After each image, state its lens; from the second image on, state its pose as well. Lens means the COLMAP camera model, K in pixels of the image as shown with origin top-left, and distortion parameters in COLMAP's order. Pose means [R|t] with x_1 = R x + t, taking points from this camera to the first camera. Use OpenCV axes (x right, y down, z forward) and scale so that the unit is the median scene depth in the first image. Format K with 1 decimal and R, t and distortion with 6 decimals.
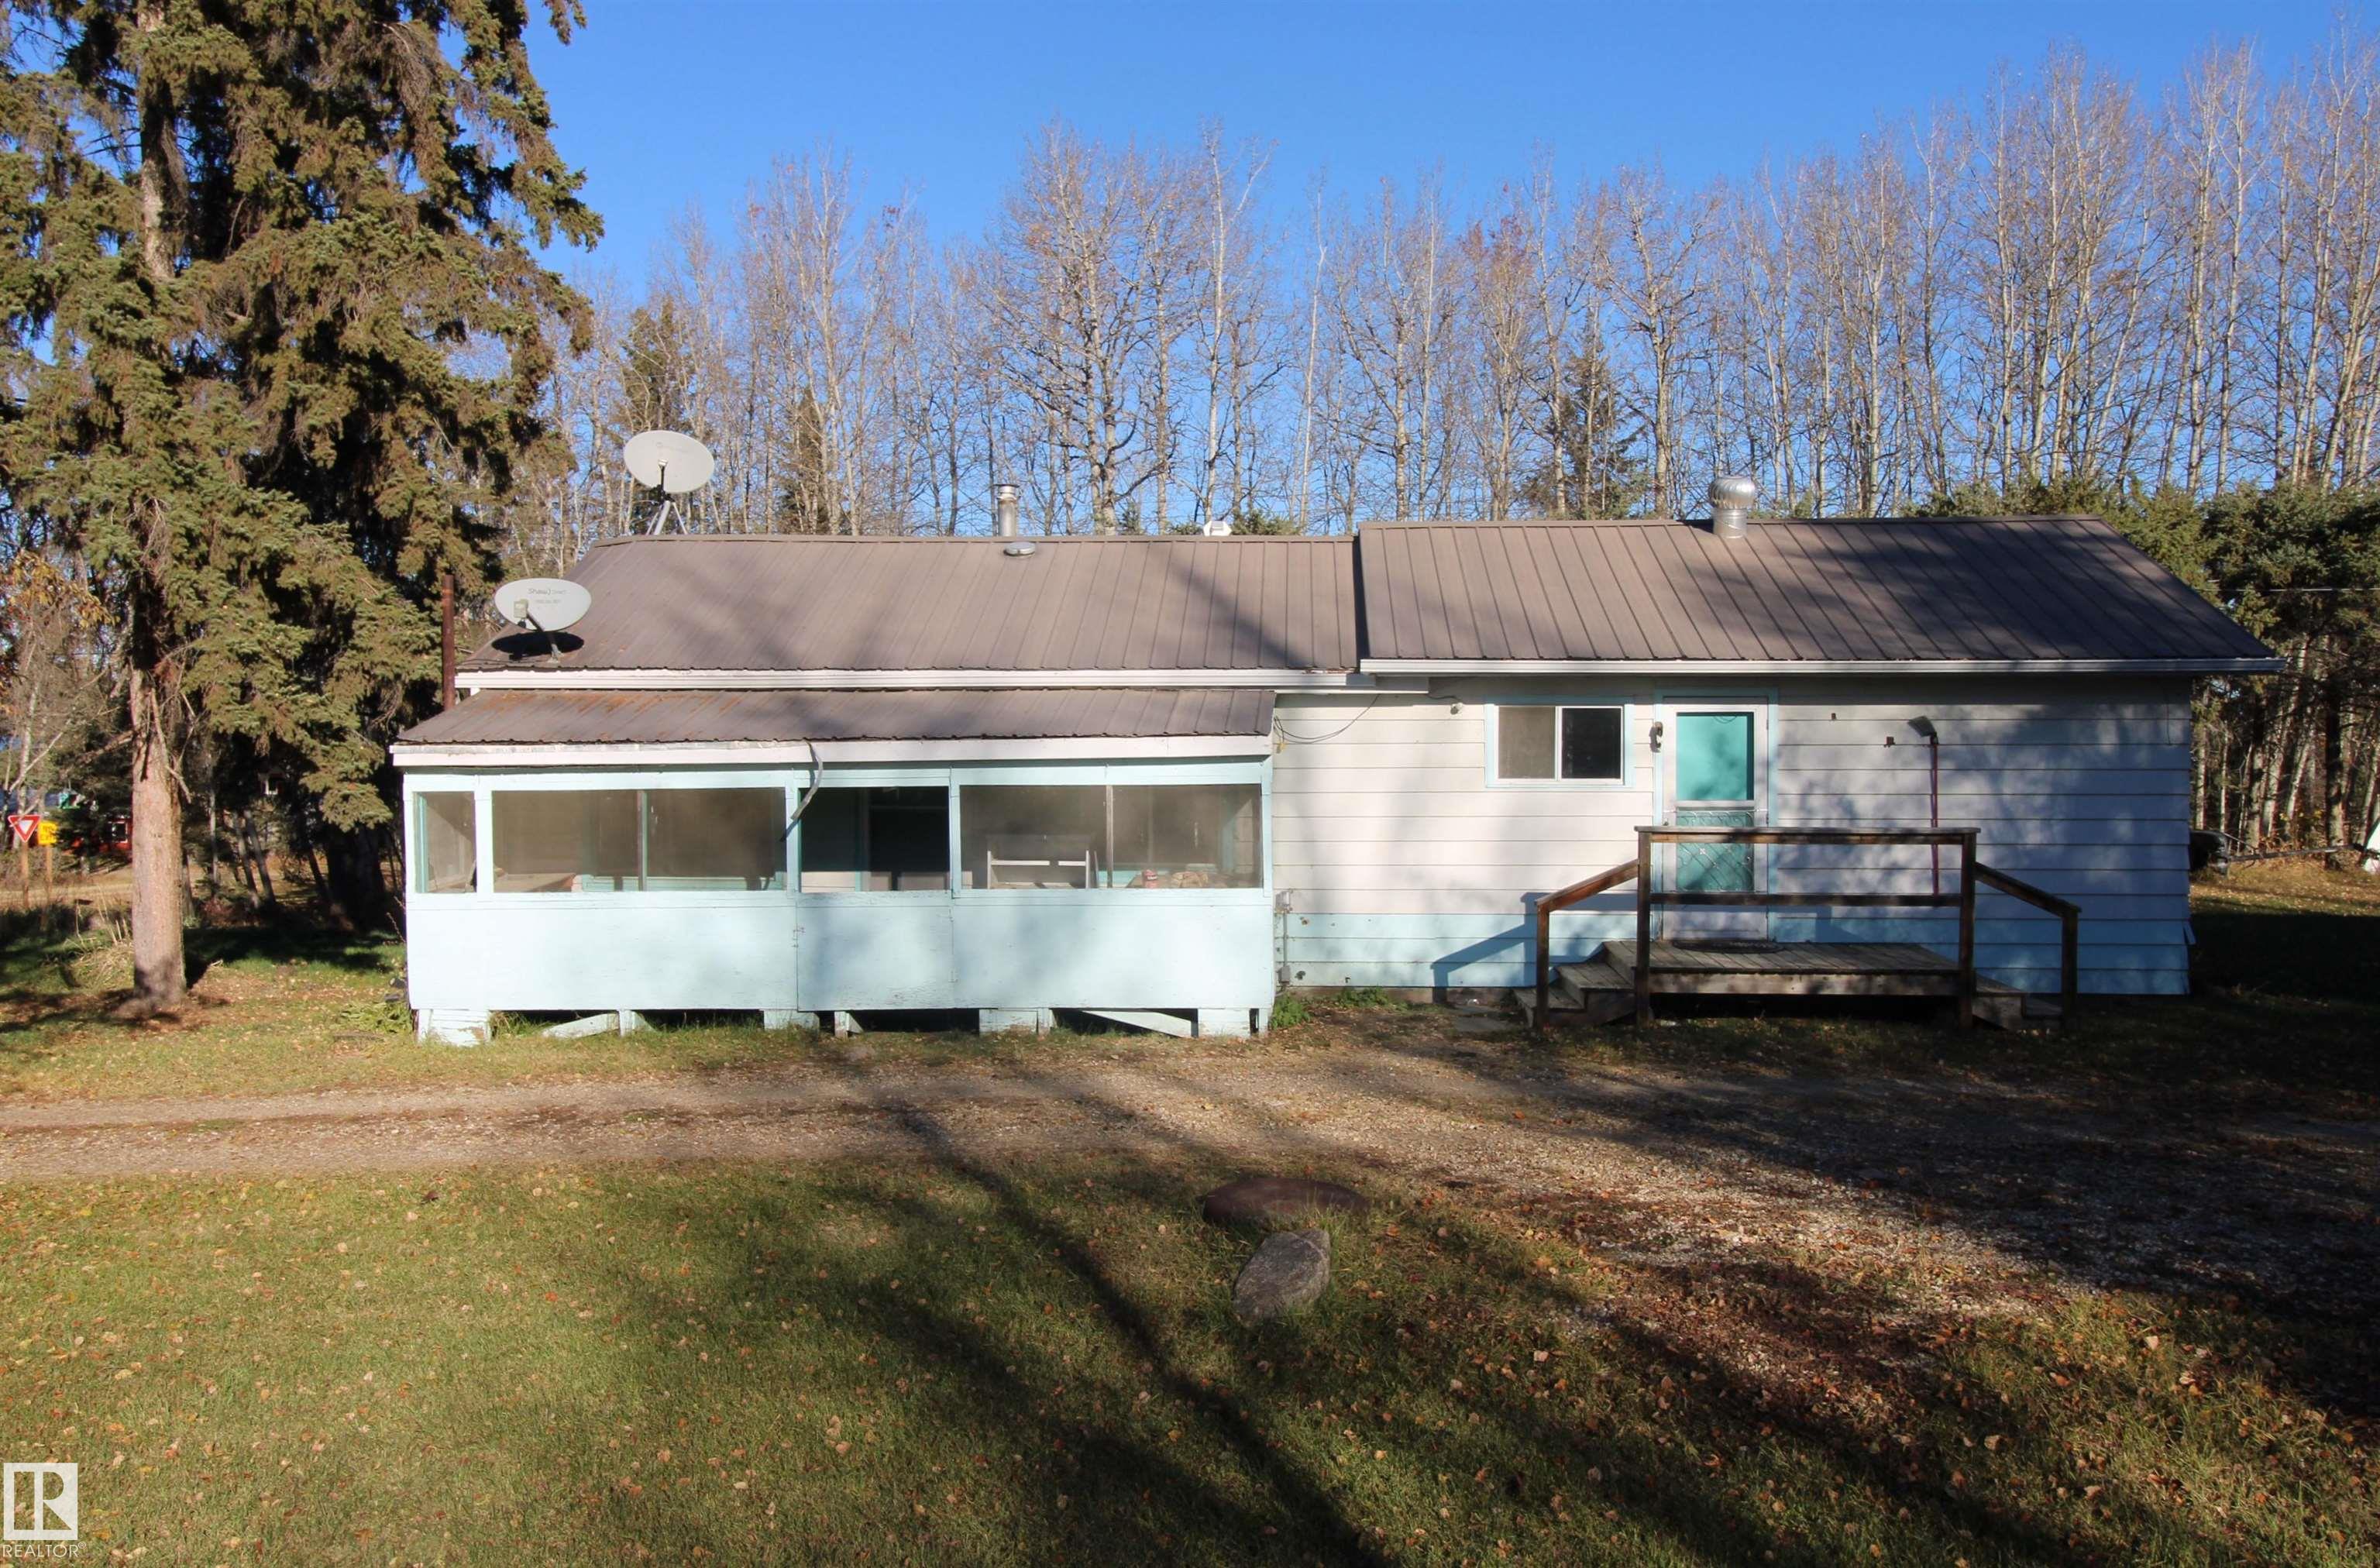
lens RADIAL K [[1968.8, 0, 1190.0], [0, 1968.8, 784.0], [0, 0, 1]] dist [-0.005648, 0.010844]
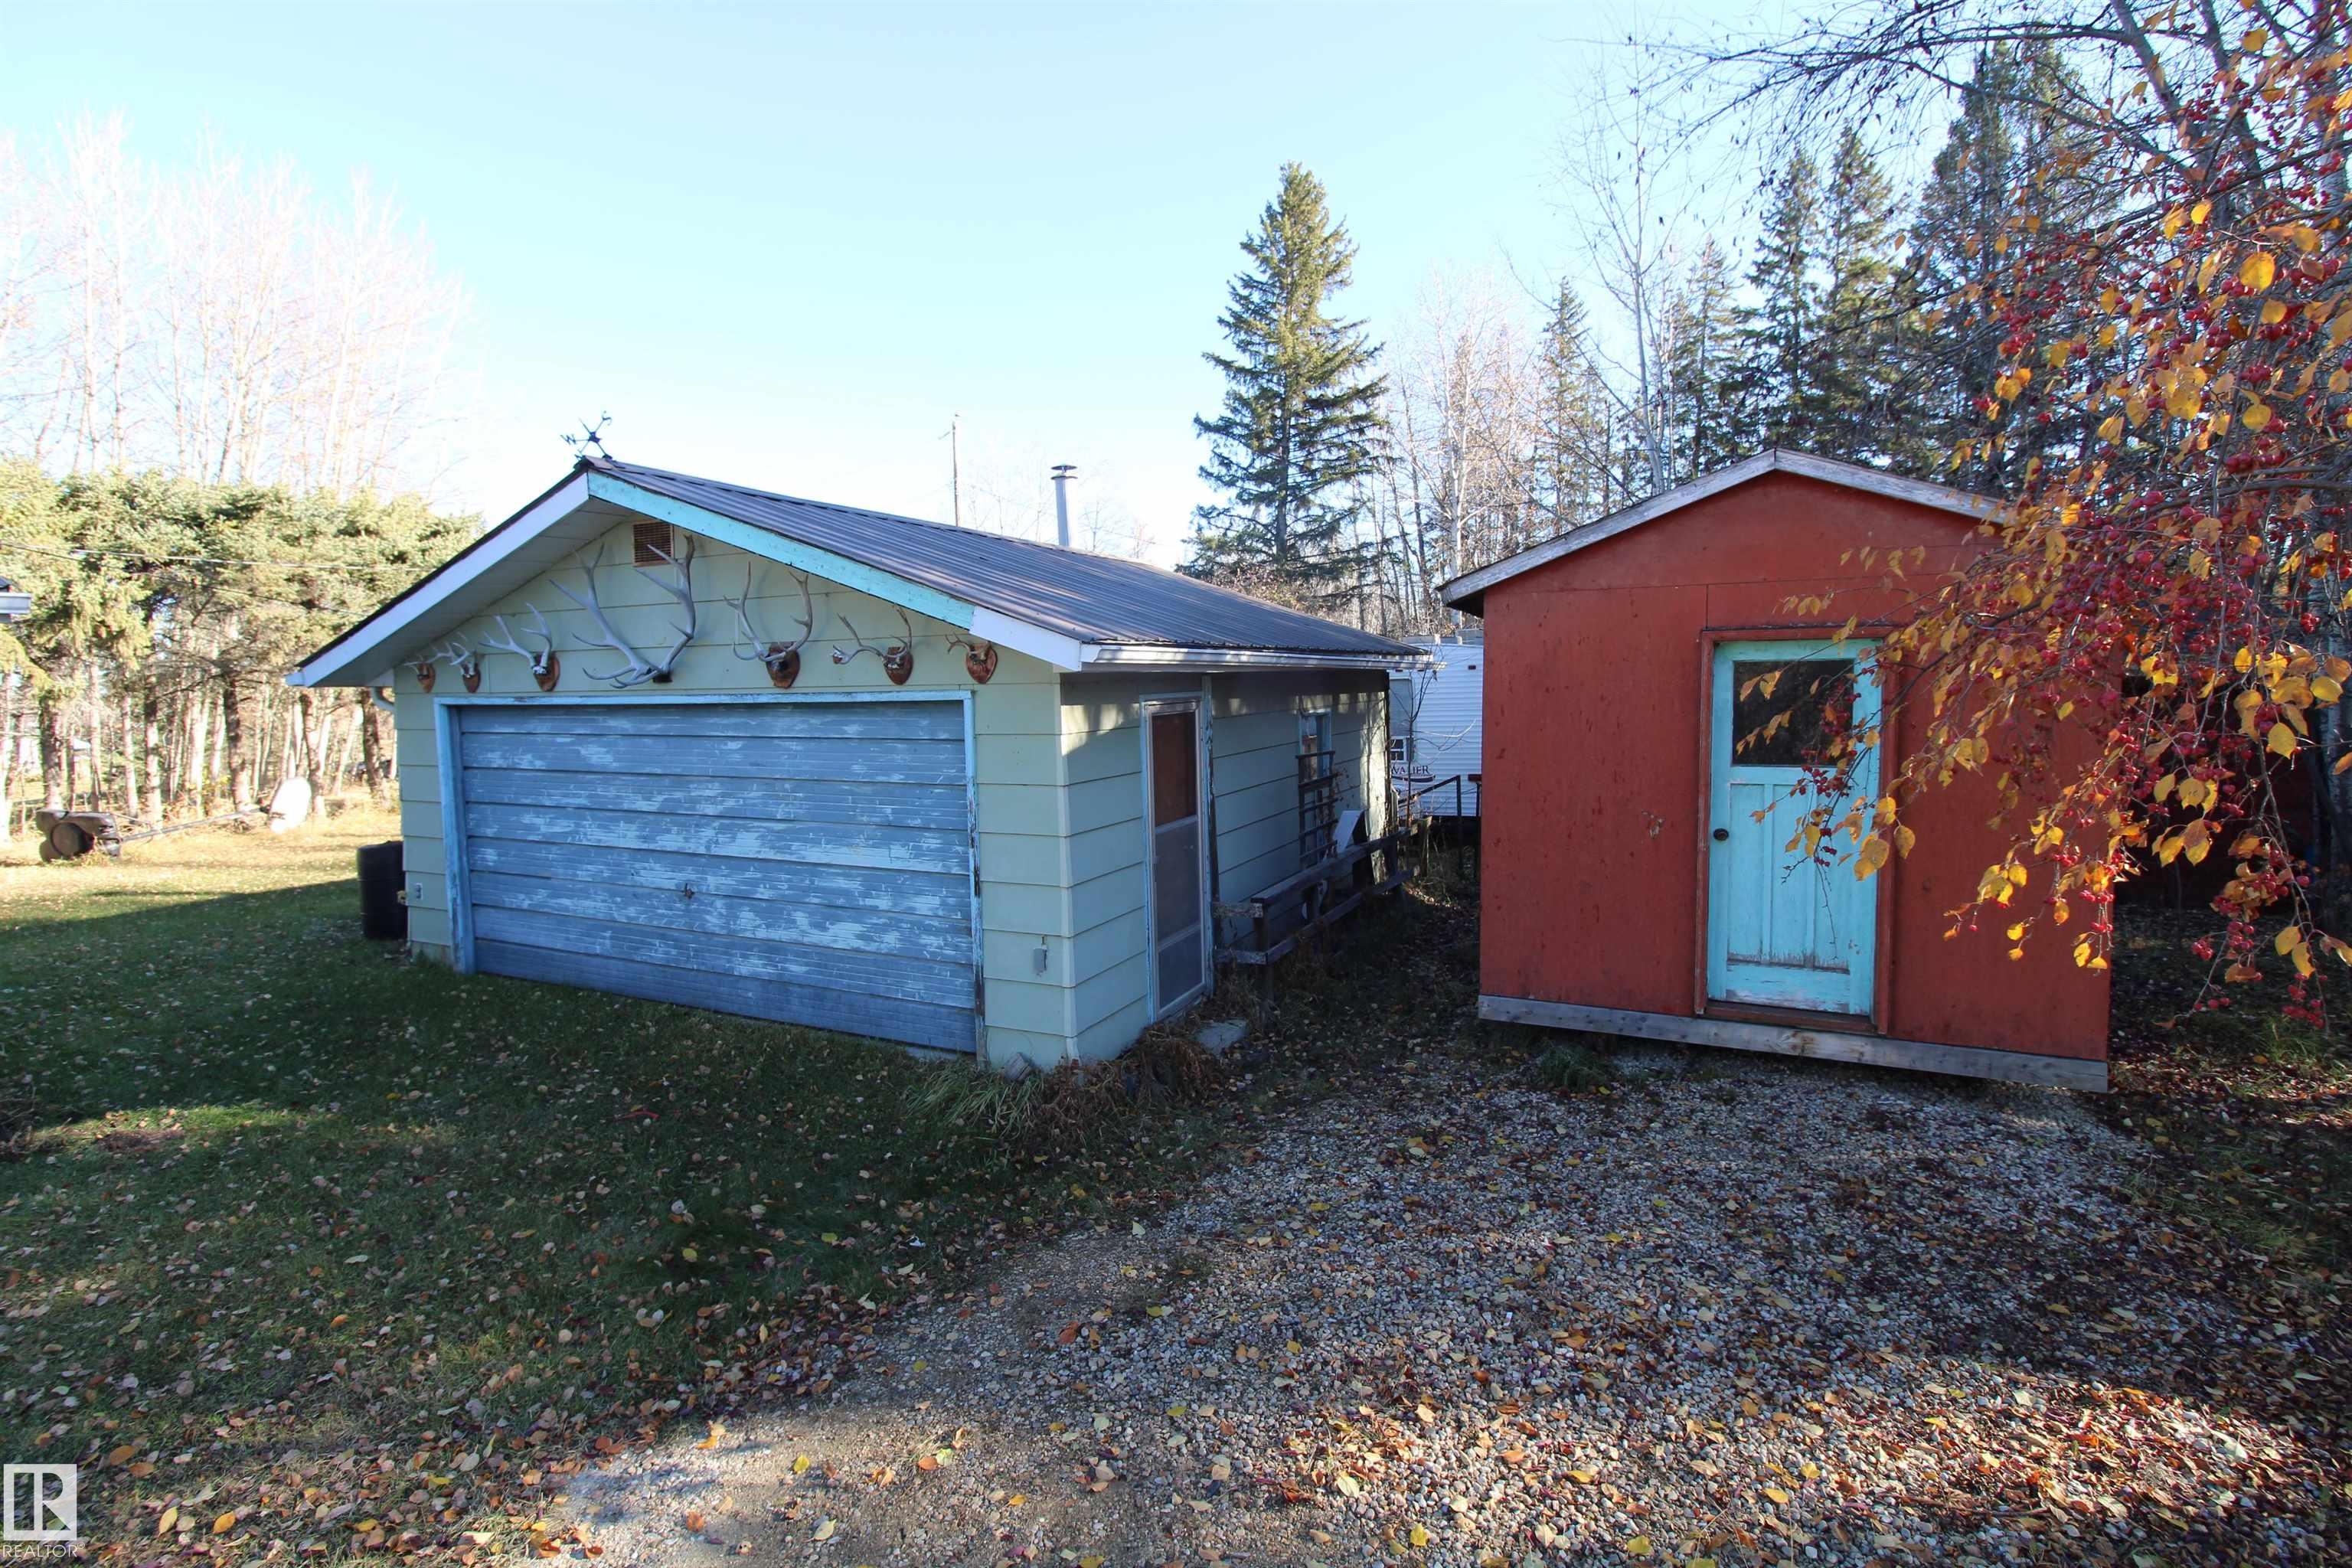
lens RADIAL K [[1086.5, 0, 1178.0], [0, 1086.5, 770.3], [0, 0, 1]] dist [0.001989, -0.016399]
pose [[0.337072, -0.078726, 0.938182, 0.316913], [0.047373, 0.996654, 0.066613, -0.010189], [-0.940286, 0.021991, 0.339673, 0.493643]]
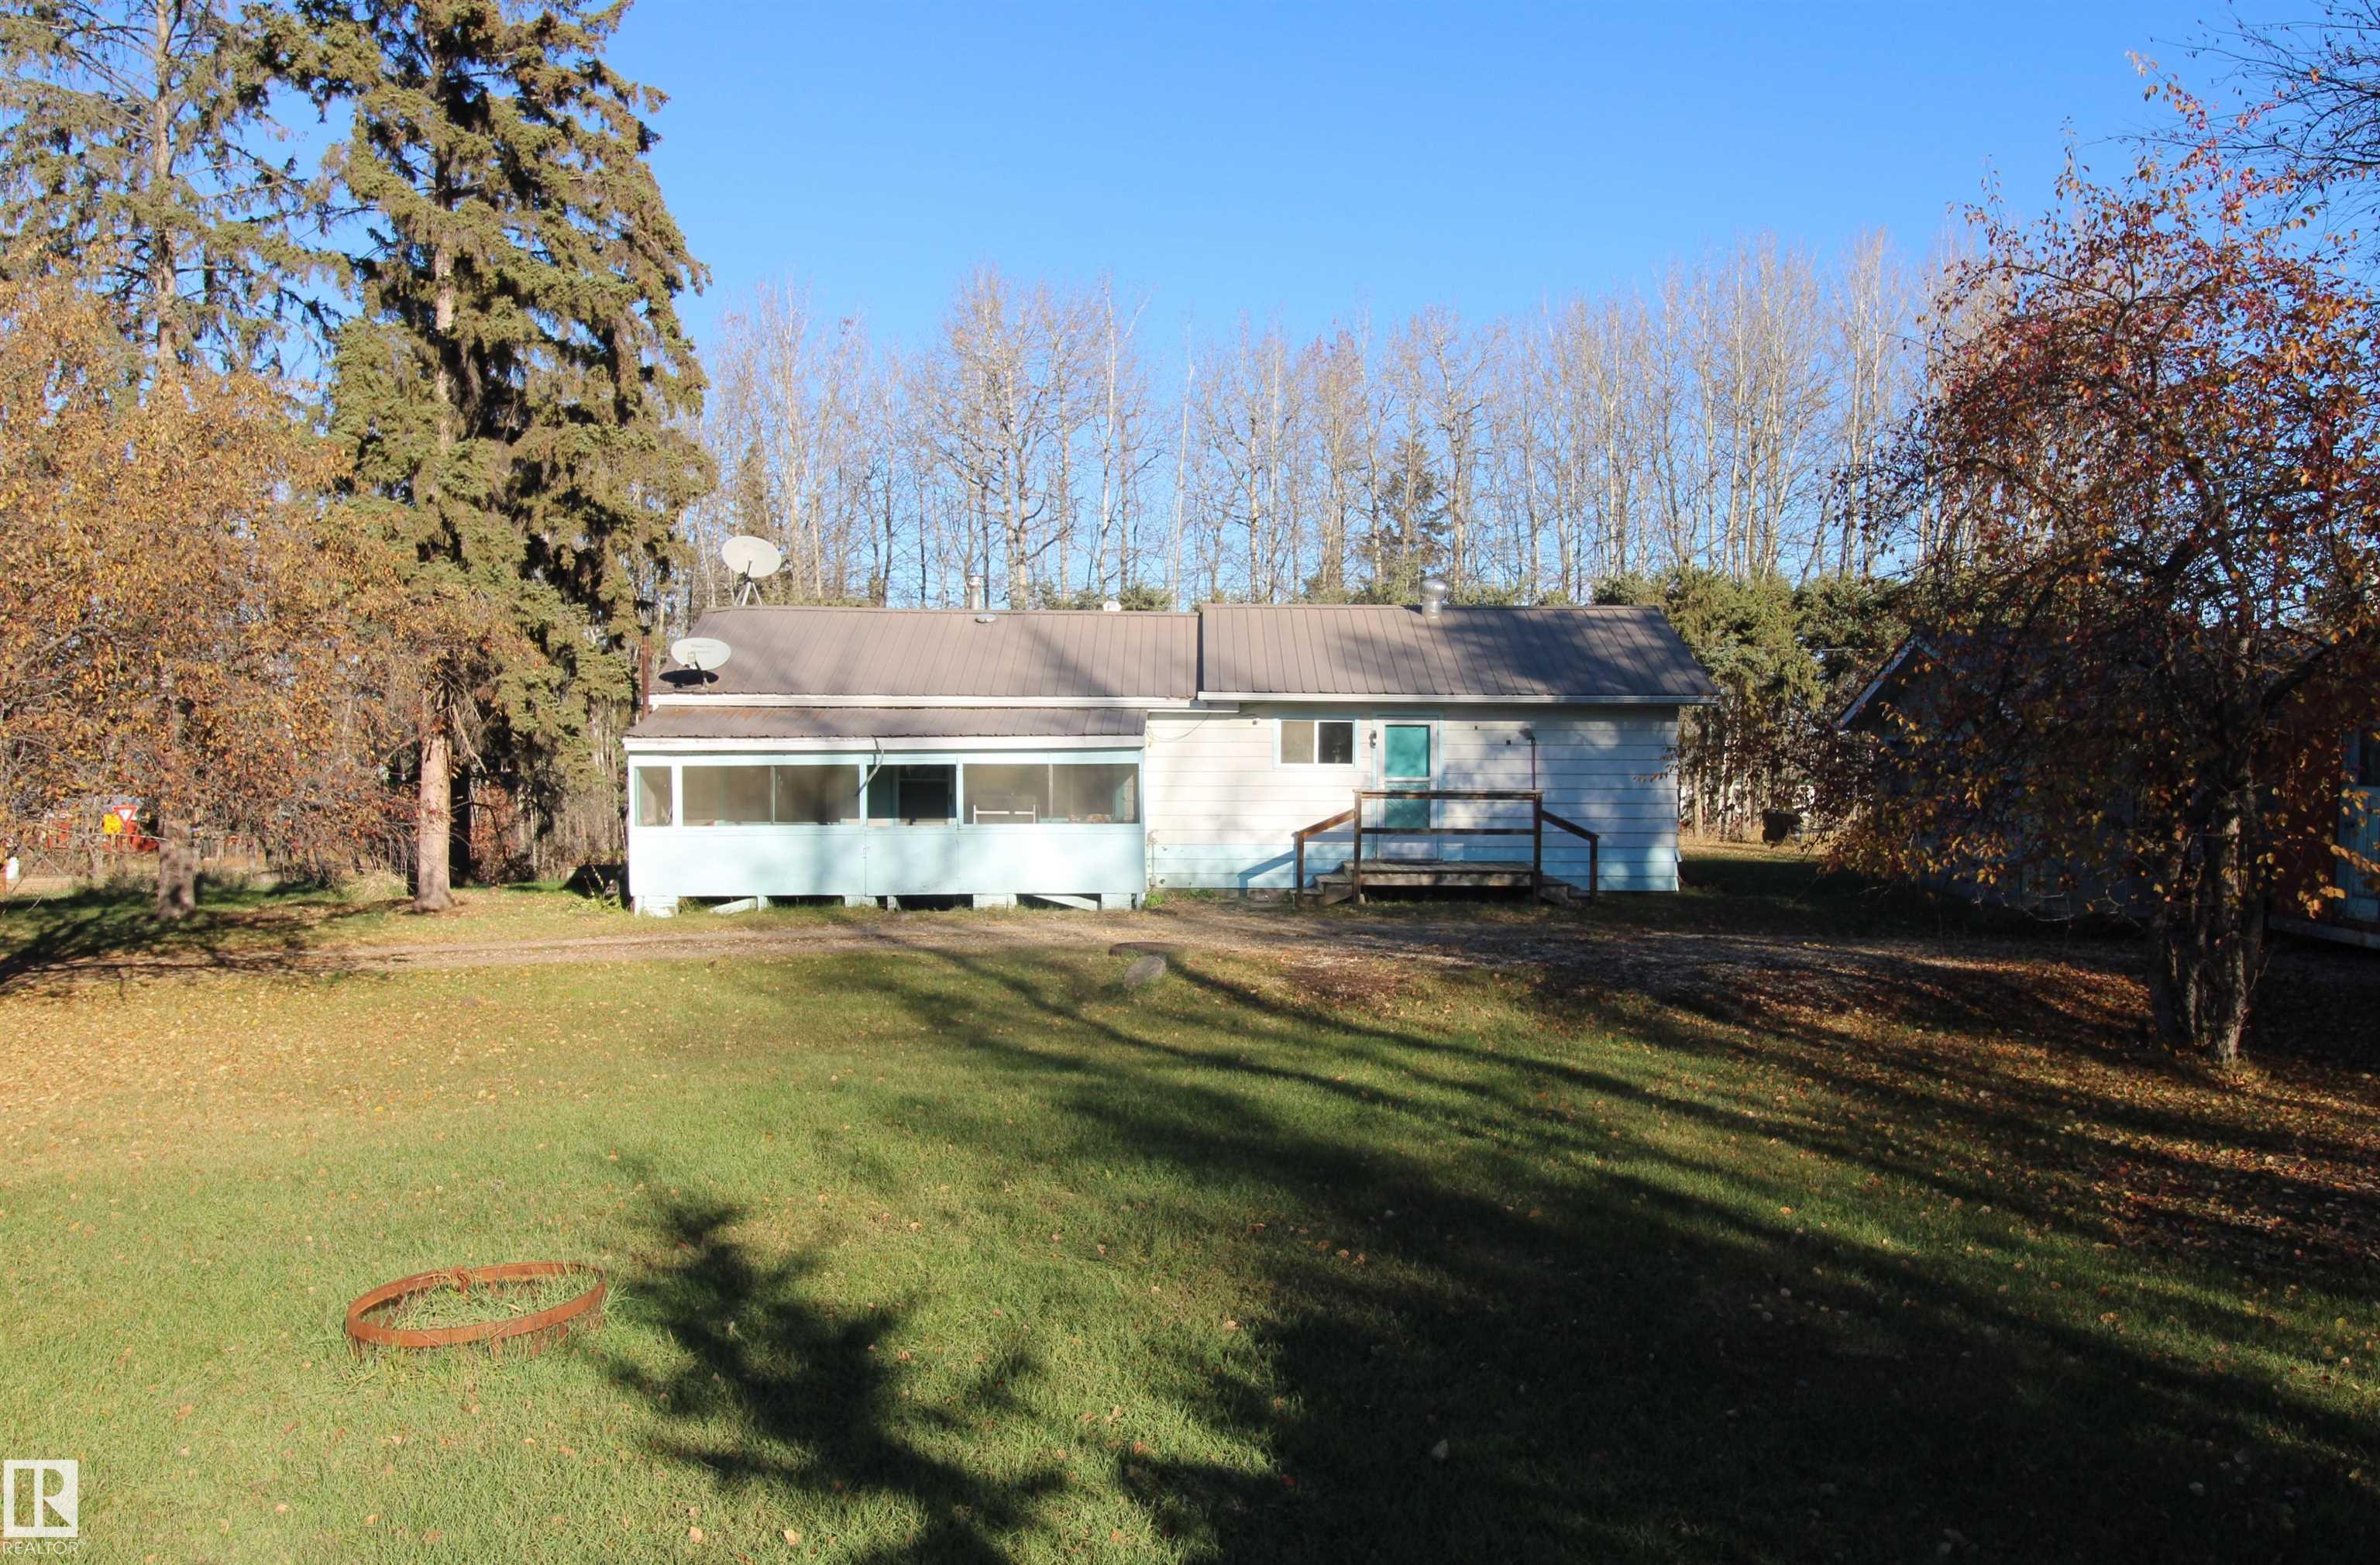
lens RADIAL K [[1968.9, 0, 1190.0], [0, 1968.9, 782.5], [0, 0, 1]] dist [-0.005648, 0.010844]
pose [[0.998266, 0.005484, 0.058601, -0.017929], [-0.004751, 0.999909, -0.012632, 0.034789], [-0.058665, 0.012332, 0.998202, -0.665897]]
